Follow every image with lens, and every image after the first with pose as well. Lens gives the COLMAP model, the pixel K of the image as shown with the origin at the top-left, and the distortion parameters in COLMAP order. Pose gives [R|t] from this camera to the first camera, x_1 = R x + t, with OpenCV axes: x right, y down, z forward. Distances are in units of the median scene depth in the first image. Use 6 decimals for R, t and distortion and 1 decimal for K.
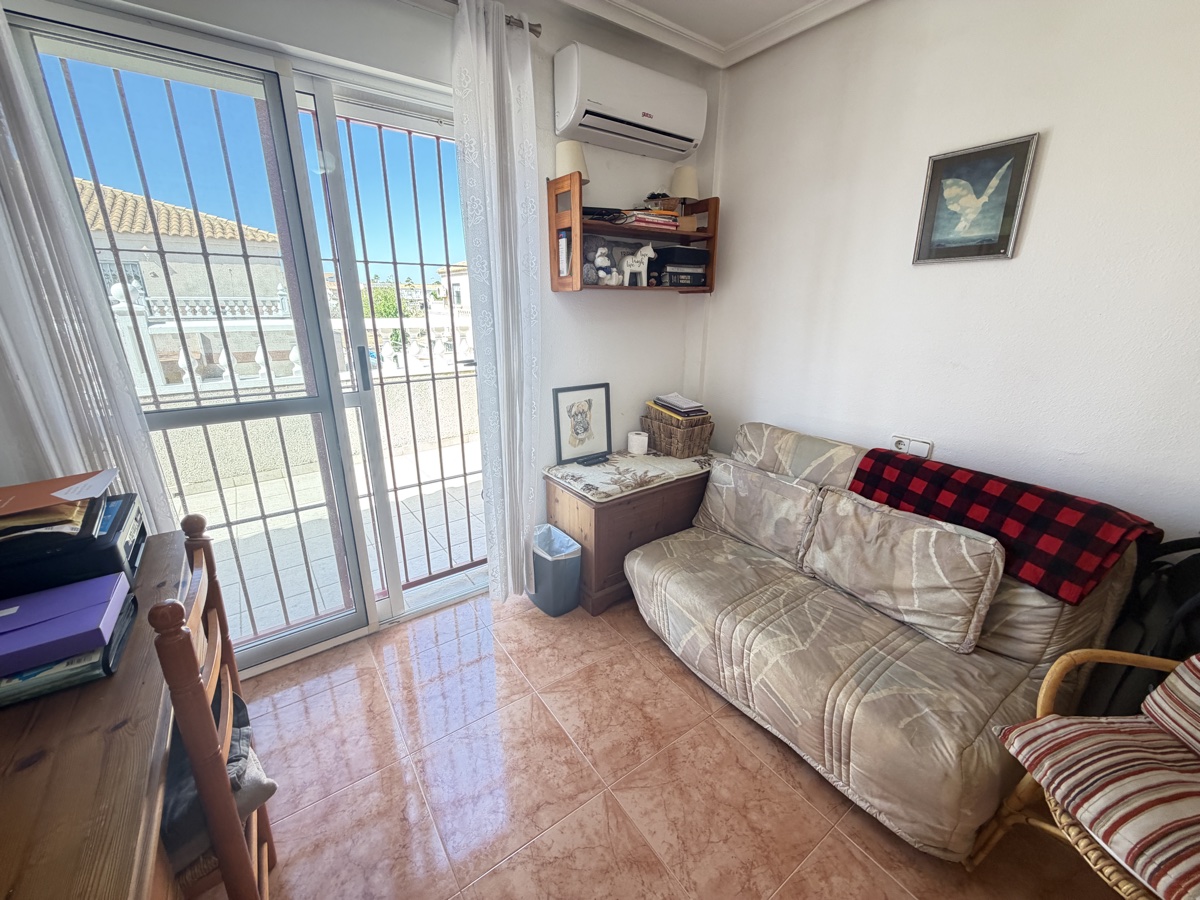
lens RADIAL K [[475.7, 0, 598.3], [0, 475.7, 451.4], [0, 0, 1]] dist [0.000258, -0.000124]
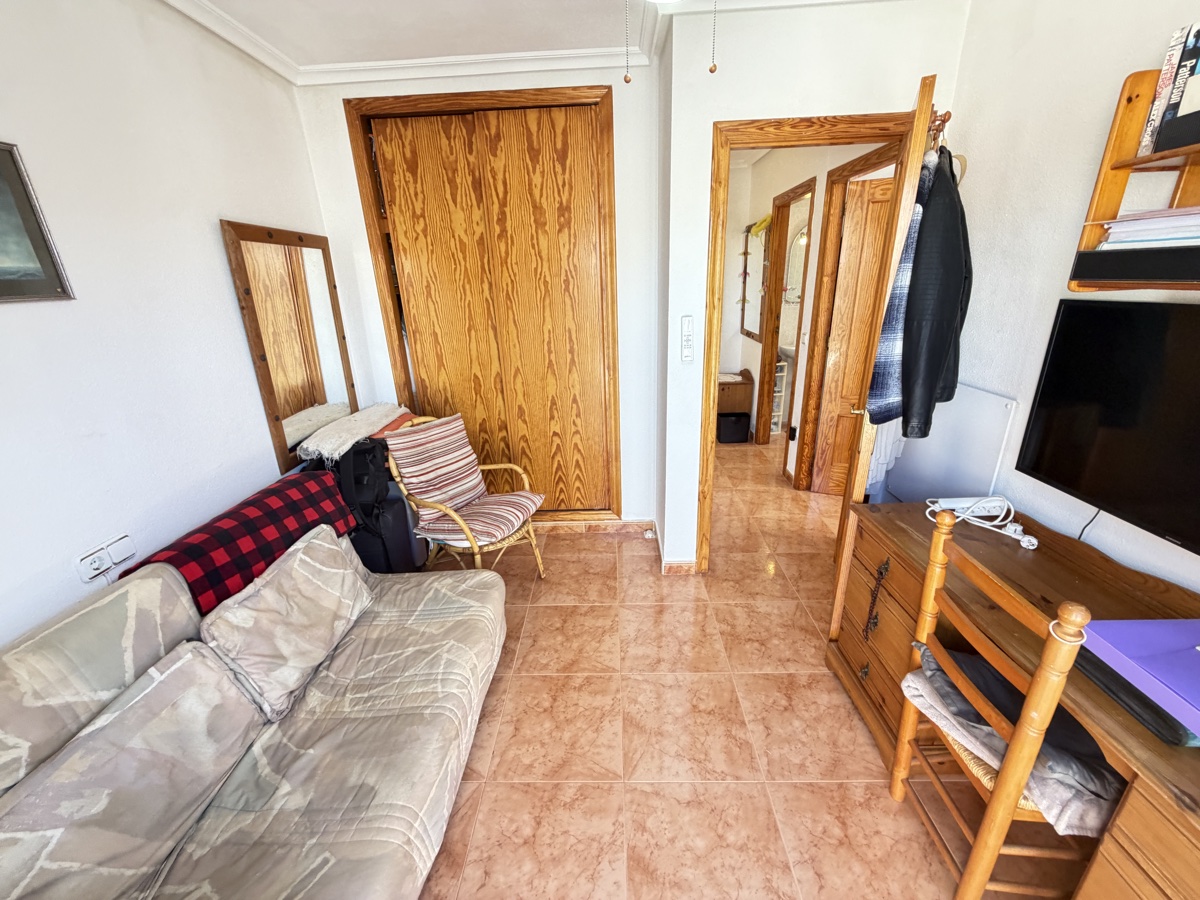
lens RADIAL K [[477.2, 0, 597.4], [0, 477.2, 451.5], [0, 0, 1]] dist [-0.001013, 0.000071]
pose [[-0.800329, -0.181831, 0.571324, -0.271968], [0.210129, 0.807399, 0.551319, -0.333366], [-0.561534, 0.561288, -0.607977, 0.831673]]
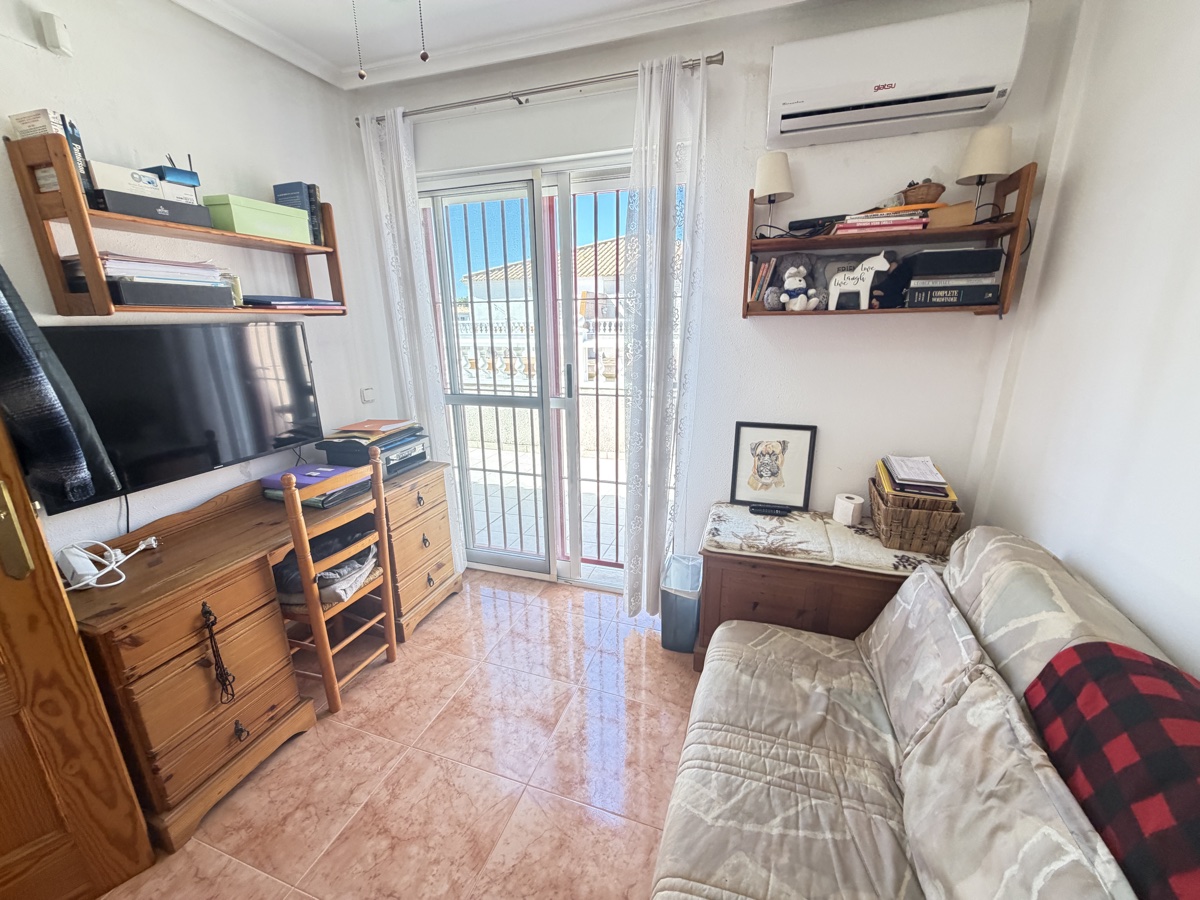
lens RADIAL K [[477.2, 0, 597.4], [0, 477.2, 451.5], [0, 0, 1]] dist [-0.001013, 0.000071]
pose [[0.581853, 0.206314, -0.786690, 0.523906], [-0.230640, 0.969436, 0.083653, -0.096014], [0.779905, 0.132769, 0.611654, 0.241254]]
